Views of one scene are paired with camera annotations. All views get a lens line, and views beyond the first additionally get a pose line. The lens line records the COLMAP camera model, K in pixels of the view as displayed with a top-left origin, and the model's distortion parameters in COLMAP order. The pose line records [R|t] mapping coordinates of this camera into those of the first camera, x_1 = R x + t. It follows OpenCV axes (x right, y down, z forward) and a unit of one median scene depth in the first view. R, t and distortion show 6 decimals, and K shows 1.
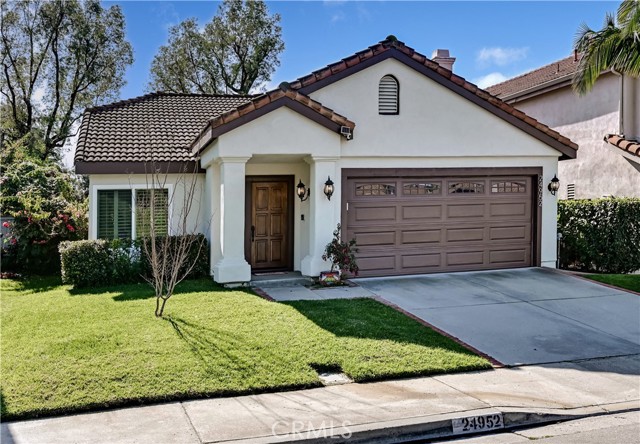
lens RADIAL K [[904.1, 0, 320.0], [0, 904.1, 222.0], [0, 0, 1]] dist [-0.004427, 0.001775]
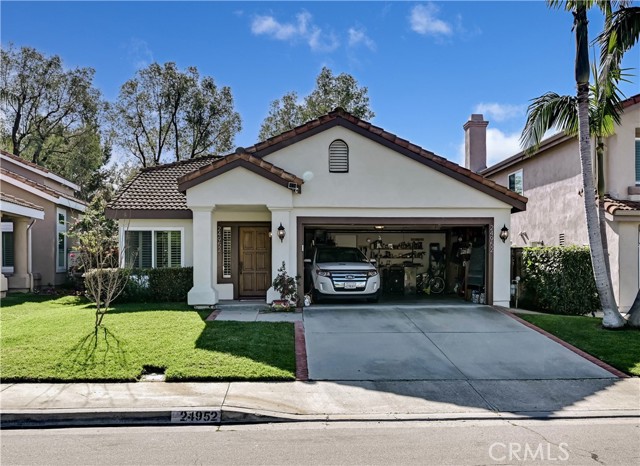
lens RADIAL K [[787.1, 0, 320.7], [0, 787.1, 252.3], [0, 0, 1]] dist [-0.005647, -0.010773]
pose [[0.954973, 0.025718, -0.295575, 0.374021], [-0.029640, 0.999522, -0.008796, -0.002585], [0.295208, 0.017160, 0.955279, -0.008061]]
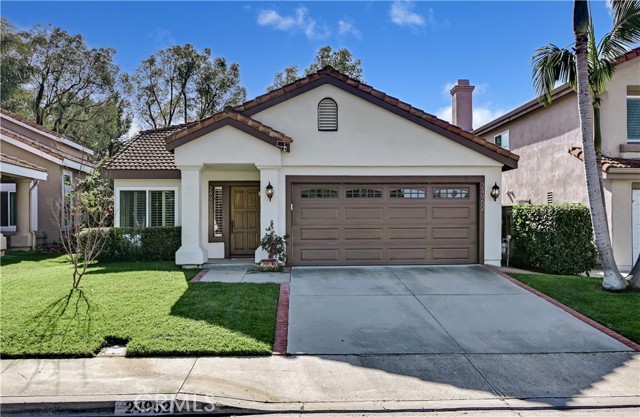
lens RADIAL K [[644.5, 0, 302.3], [0, 644.5, 206.8], [0, 0, 1]] dist [-0.001150, -0.004399]
pose [[0.943170, 0.021123, -0.331640, 0.337138], [-0.027176, 0.999538, -0.013626, -0.005814], [0.331199, 0.021864, 0.943308, 0.187899]]
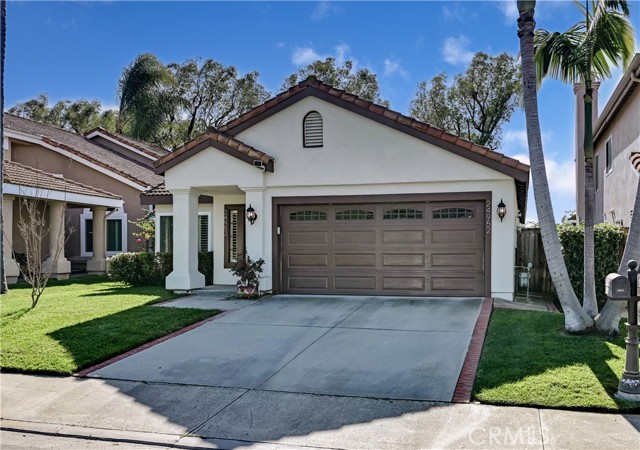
lens RADIAL K [[734.3, 0, 383.7], [0, 734.3, 227.4], [0, 0, 1]] dist [0.006857, 0.001933]
pose [[0.757386, 0.009493, -0.652899, 0.739538], [-0.023738, 0.999634, -0.013002, -0.012311], [0.652536, 0.025346, 0.757334, 0.390188]]
